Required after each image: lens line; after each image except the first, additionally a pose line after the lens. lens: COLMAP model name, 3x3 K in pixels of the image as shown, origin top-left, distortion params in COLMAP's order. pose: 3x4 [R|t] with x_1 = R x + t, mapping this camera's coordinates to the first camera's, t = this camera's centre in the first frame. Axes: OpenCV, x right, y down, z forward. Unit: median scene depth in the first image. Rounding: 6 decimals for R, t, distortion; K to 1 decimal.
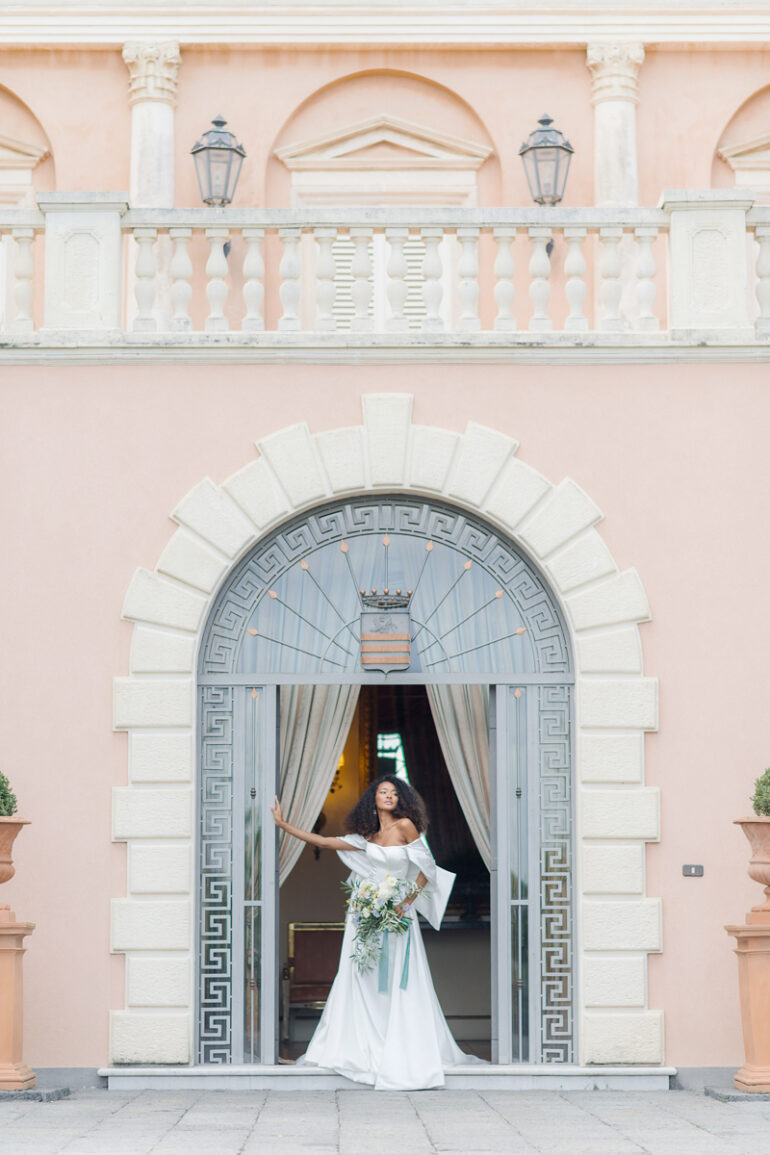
lens RADIAL K [[2807.9, 0, 385.0], [0, 2807.9, 577.5], [0, 0, 1]] dist [-0.020453, -0.188892]
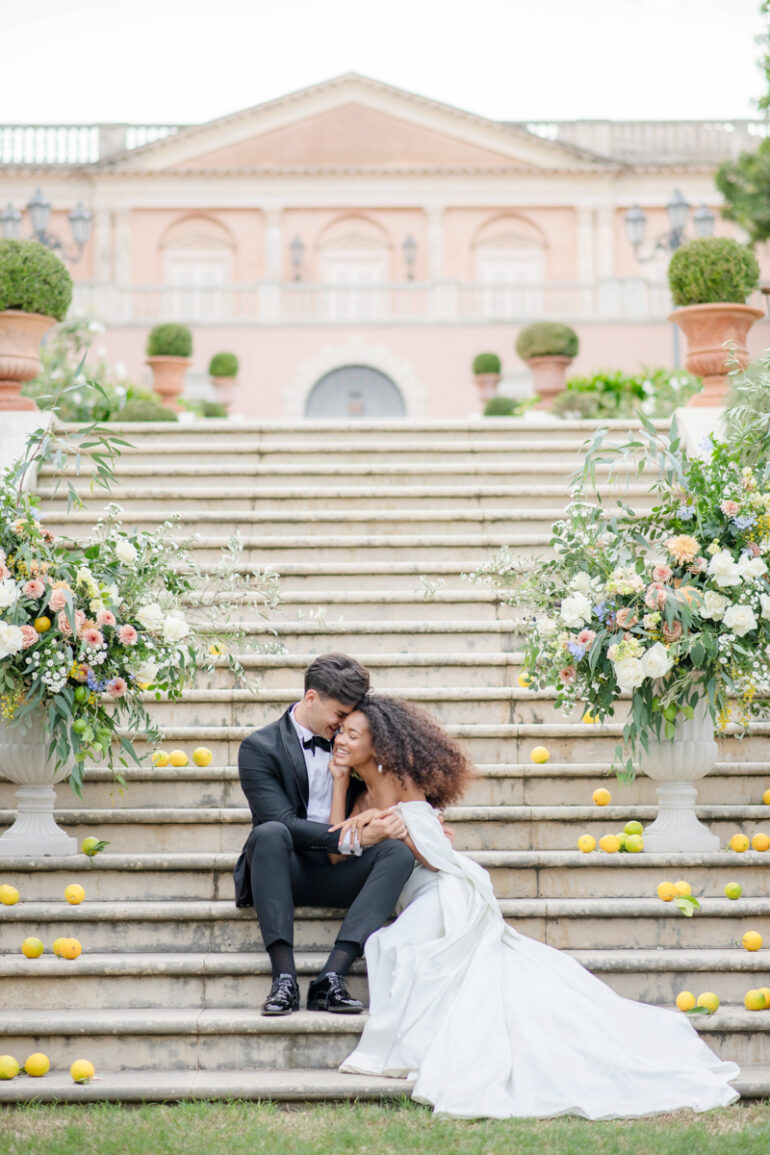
lens RADIAL K [[2872.9, 0, 383.7], [0, 2872.9, 536.6], [0, 0, 1]] dist [0.103664, 0.649307]
pose [[0.999975, -0.004360, 0.005647, 0.015835], [0.004198, 0.999589, 0.028346, 0.081899], [-0.005769, -0.028322, 0.999582, -2.531120]]
